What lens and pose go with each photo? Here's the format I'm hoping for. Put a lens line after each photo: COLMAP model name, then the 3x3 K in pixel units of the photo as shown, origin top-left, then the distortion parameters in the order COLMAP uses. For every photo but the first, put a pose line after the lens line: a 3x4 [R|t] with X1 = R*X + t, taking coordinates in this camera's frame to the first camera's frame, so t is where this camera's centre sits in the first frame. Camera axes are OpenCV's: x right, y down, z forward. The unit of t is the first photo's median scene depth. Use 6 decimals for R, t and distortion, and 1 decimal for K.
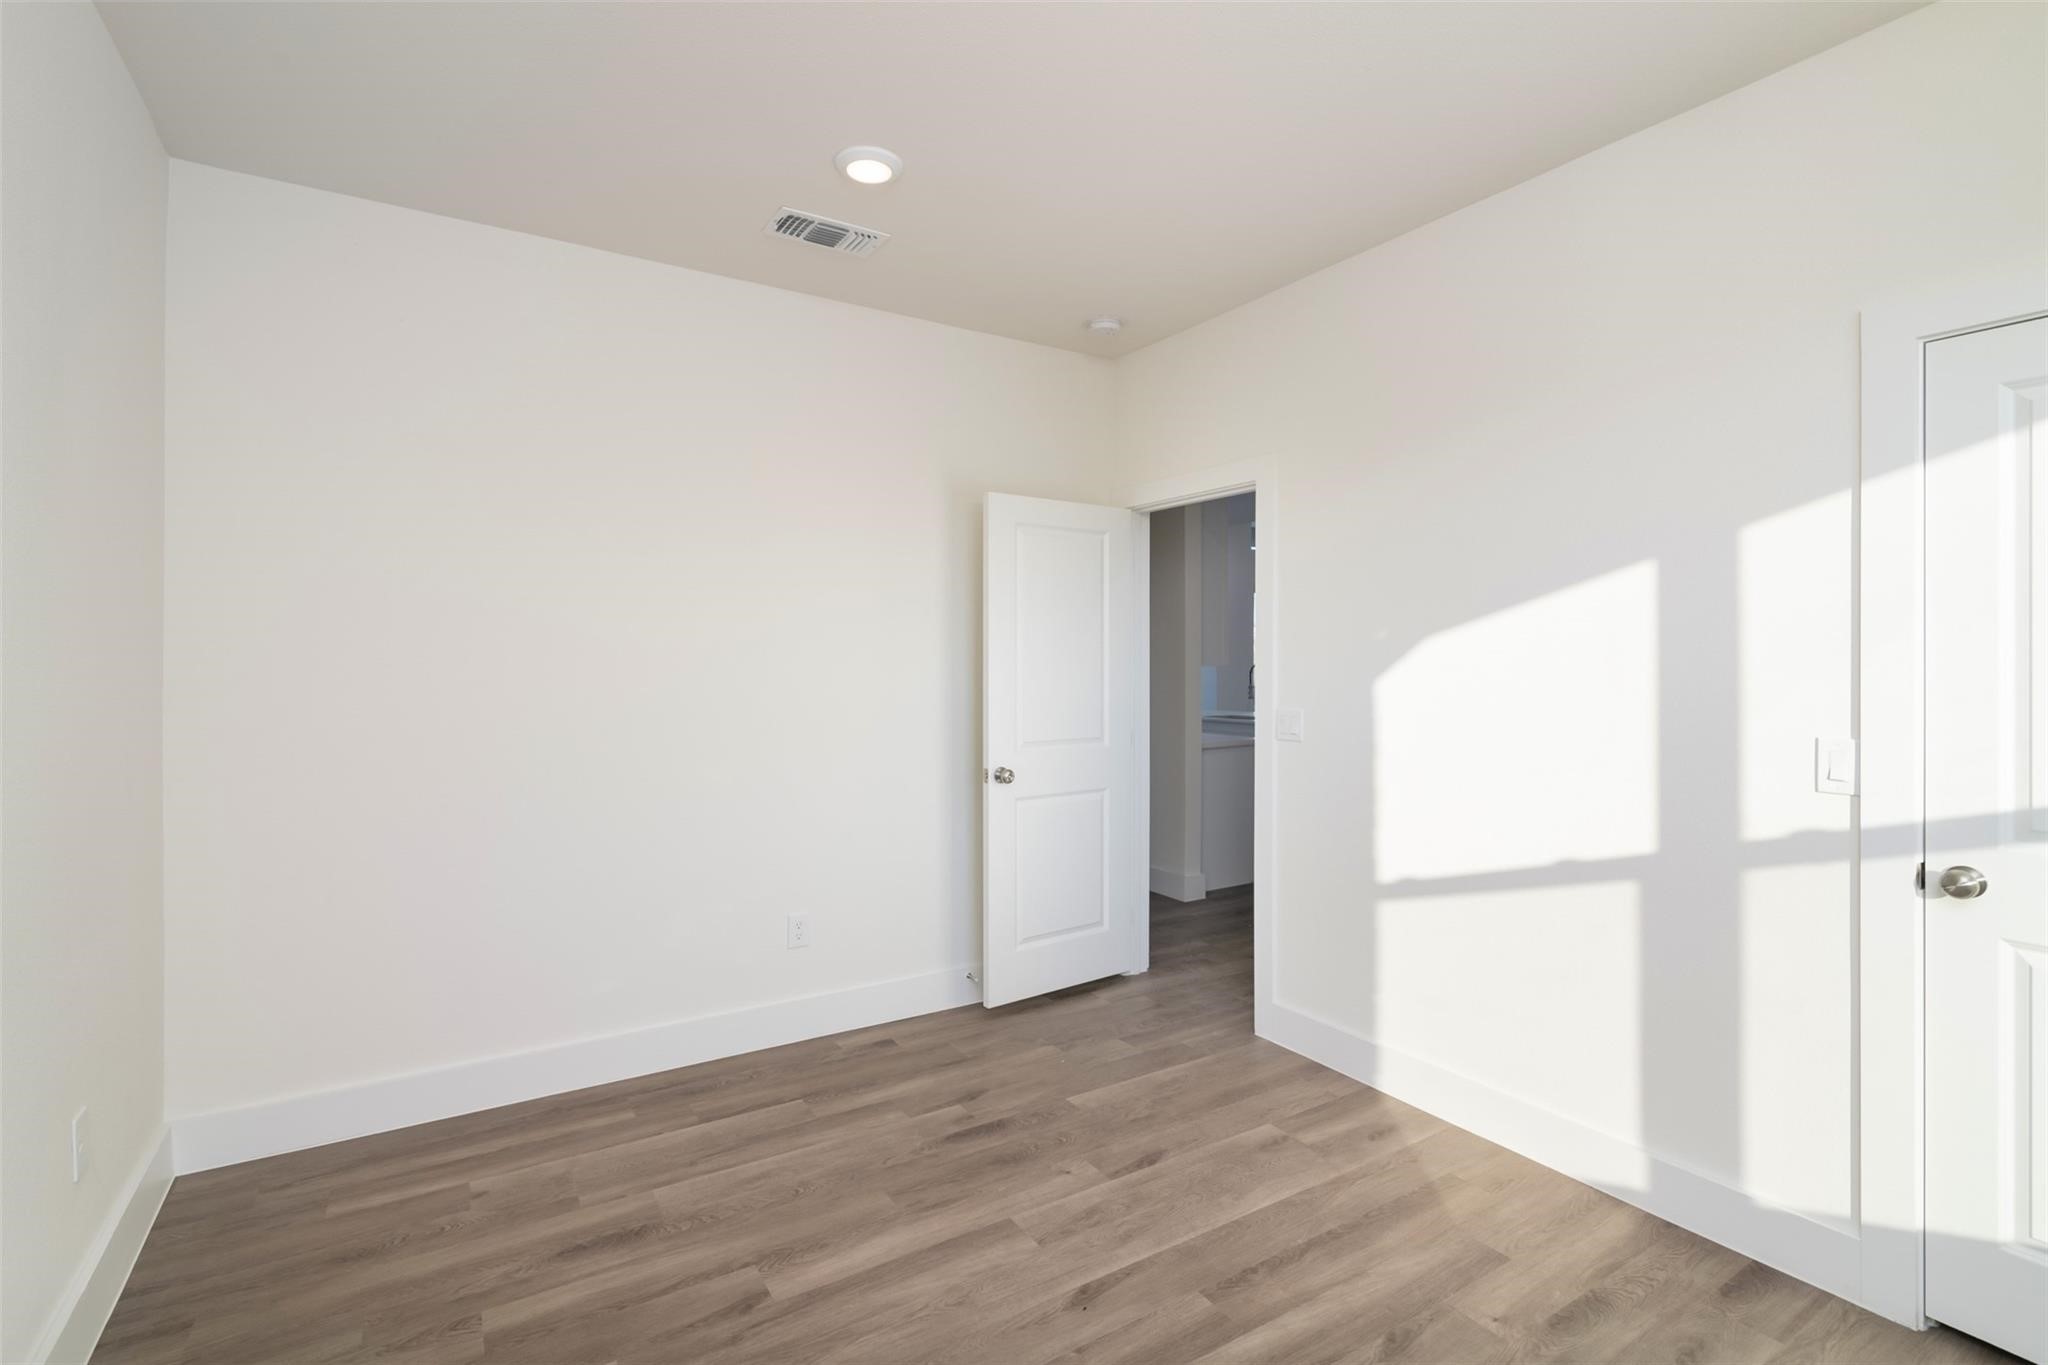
lens RADIAL K [[930.8, 0, 1024.0], [0, 930.8, 682.5], [0, 0, 1]] dist [0.000502, -0.000123]
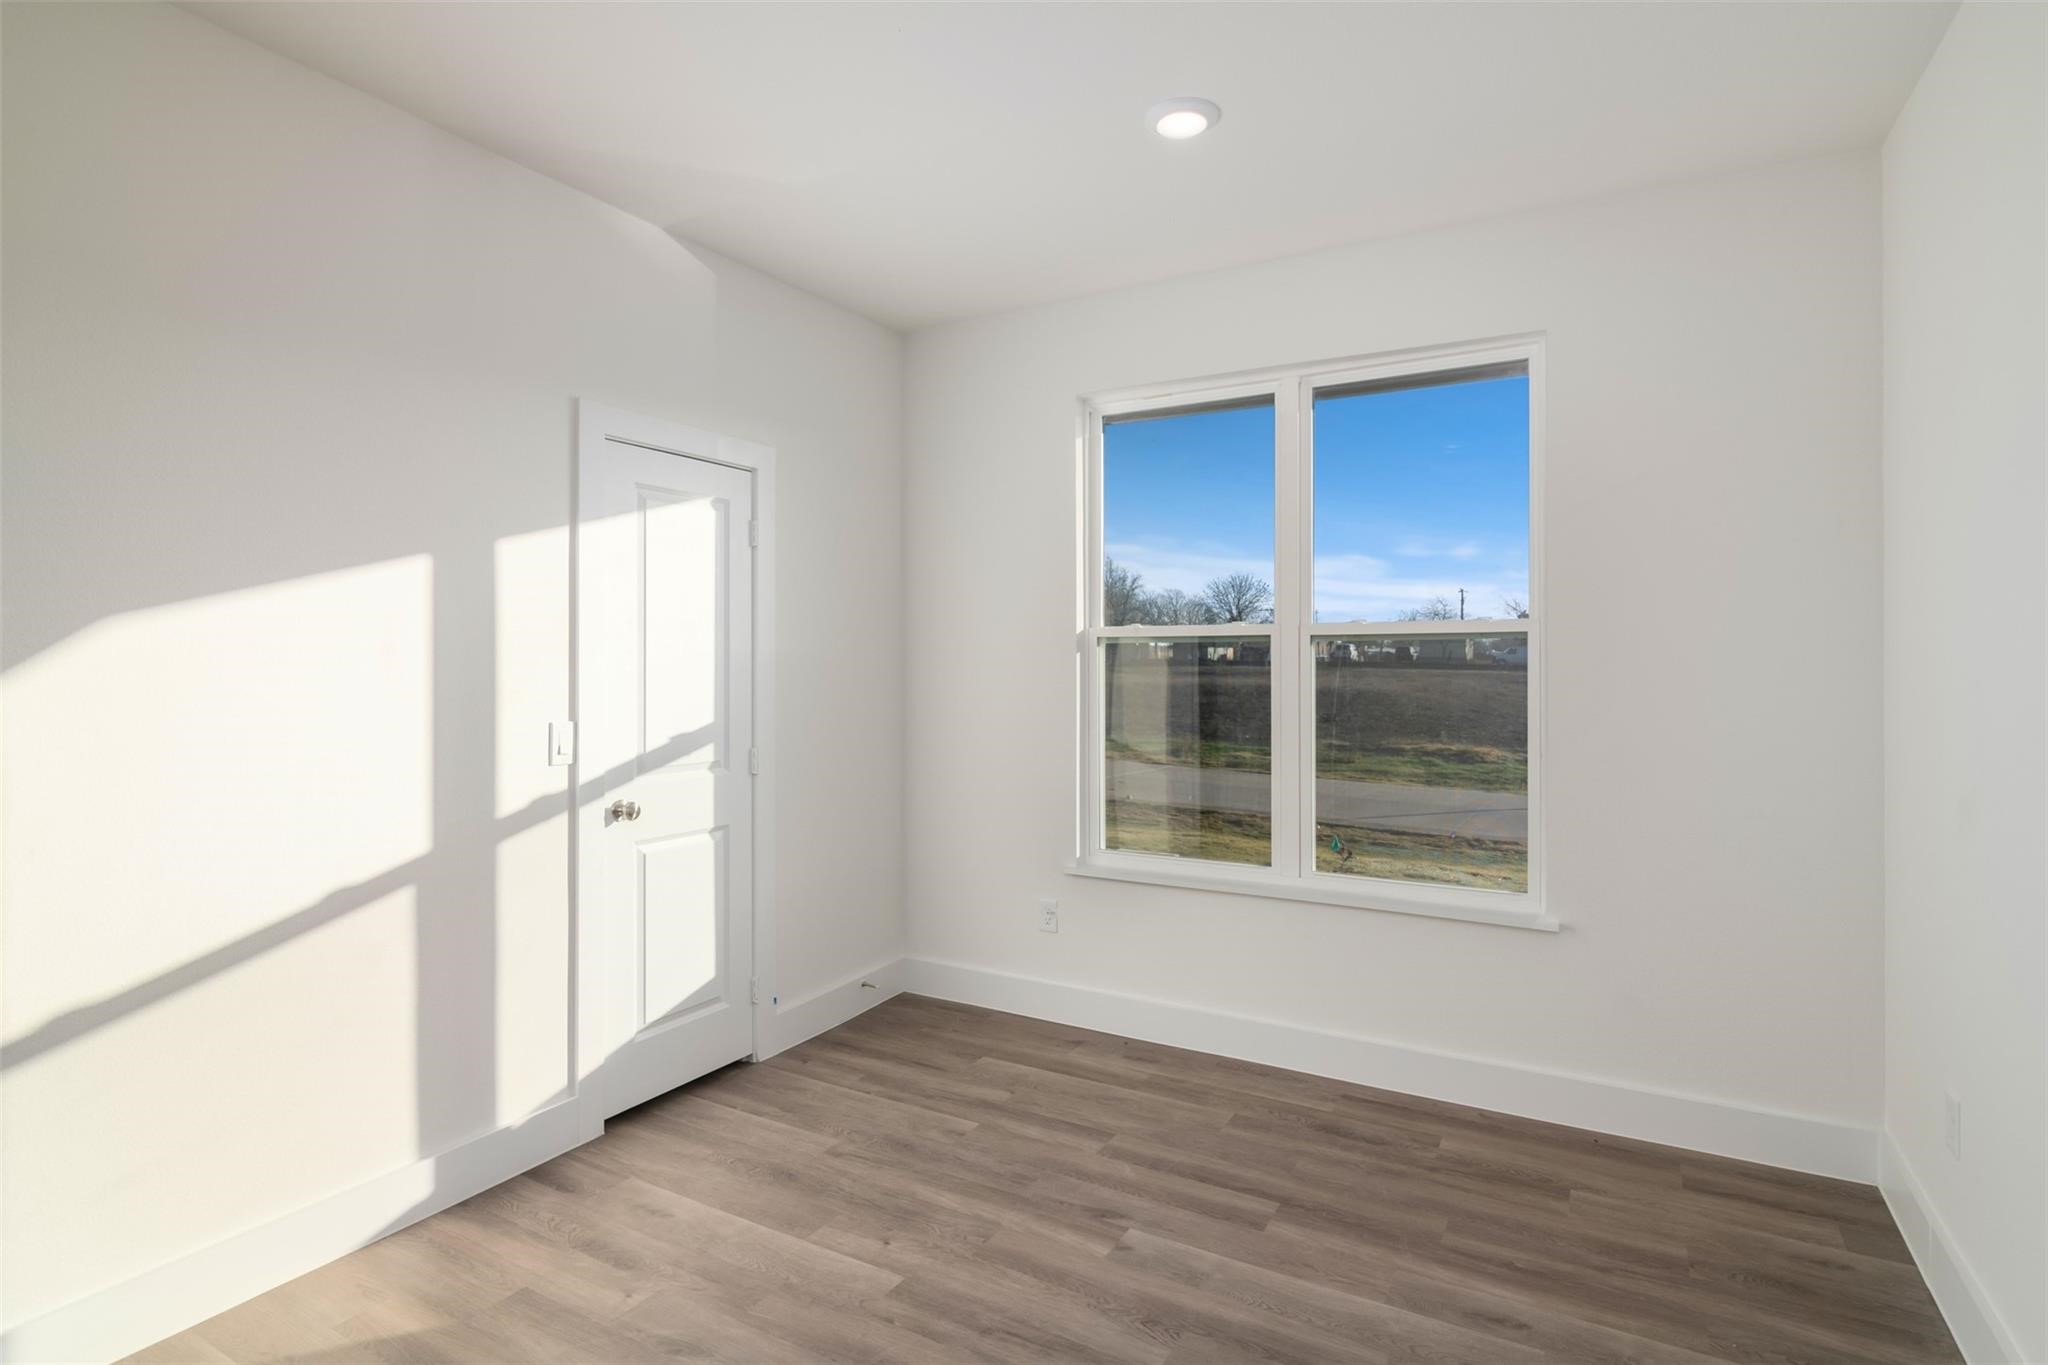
lens RADIAL K [[1037.8, 0, 1024.0], [0, 1037.8, 682.5], [0, 0, 1]] dist [-0.000096, 0.000072]
pose [[-0.486584, -0.012797, 0.873540, -0.672923], [0.006149, 0.999818, 0.018072, -0.013957], [-0.873612, 0.014165, -0.486416, 1.114596]]
